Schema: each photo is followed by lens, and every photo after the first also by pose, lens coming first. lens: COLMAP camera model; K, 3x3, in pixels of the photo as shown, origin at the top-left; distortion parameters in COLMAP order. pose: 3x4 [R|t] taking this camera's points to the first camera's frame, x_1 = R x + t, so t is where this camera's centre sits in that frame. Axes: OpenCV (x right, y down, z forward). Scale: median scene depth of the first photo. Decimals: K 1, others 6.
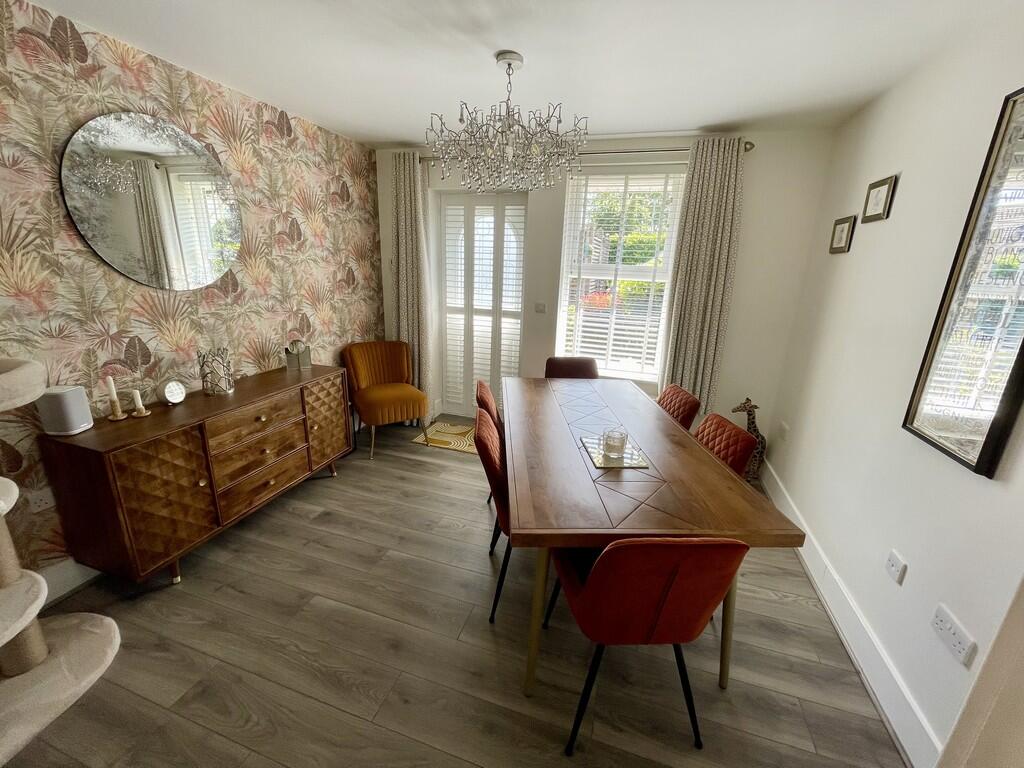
lens RADIAL K [[414.1, 0, 512.0], [0, 414.1, 384.0], [0, 0, 1]] dist [-0.002209, -0.000326]
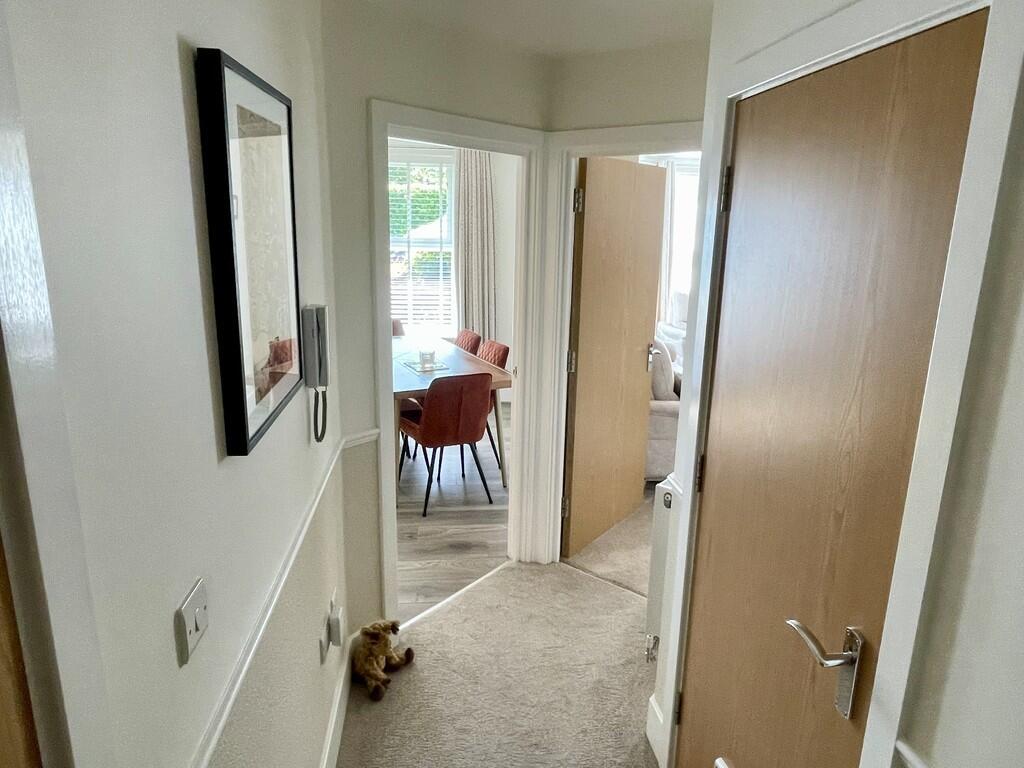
lens RADIAL K [[667.1, 0, 512.0], [0, 667.1, 384.0], [0, 0, 1]] dist [-0.000420, -0.000028]
pose [[0.913212, -0.106954, 0.393199, -0.230657], [0.118242, 0.992975, -0.004519, 0.143404], [-0.389953, 0.050619, 0.919442, -0.718233]]
